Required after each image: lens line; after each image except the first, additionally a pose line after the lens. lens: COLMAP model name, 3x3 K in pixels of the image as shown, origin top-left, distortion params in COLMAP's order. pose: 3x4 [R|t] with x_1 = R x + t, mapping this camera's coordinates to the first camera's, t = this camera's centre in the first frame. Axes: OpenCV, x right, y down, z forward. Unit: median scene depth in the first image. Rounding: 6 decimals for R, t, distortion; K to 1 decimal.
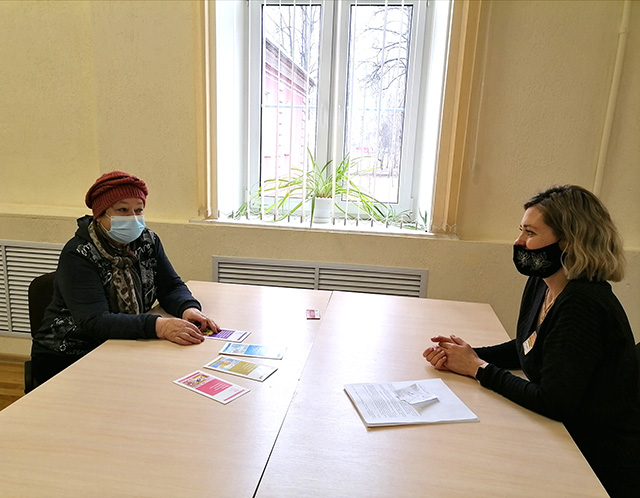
lens RADIAL K [[510.1, 0, 310.6], [0, 510.1, 254.3], [0, 0, 1]] dist [0.006036, -0.002099]
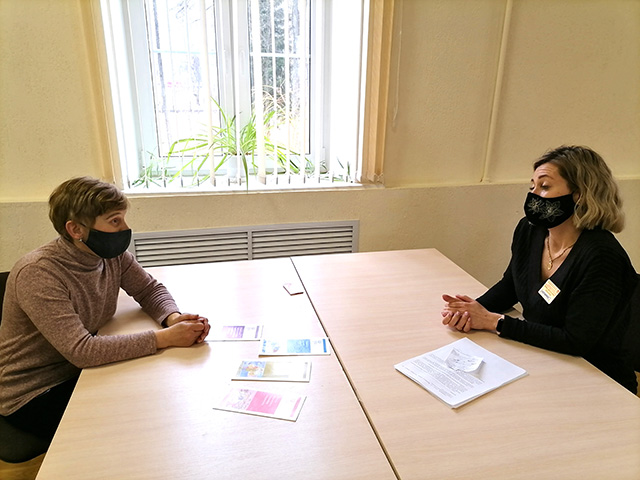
lens RADIAL K [[485.6, 0, 320.1], [0, 485.6, 239.9], [0, 0, 1]] dist [0.023105, 0.006343]
pose [[0.925284, -0.137196, 0.353592, -0.195342], [0.099278, 0.987388, 0.123323, -0.058863], [-0.366052, -0.079005, 0.927235, 0.119742]]
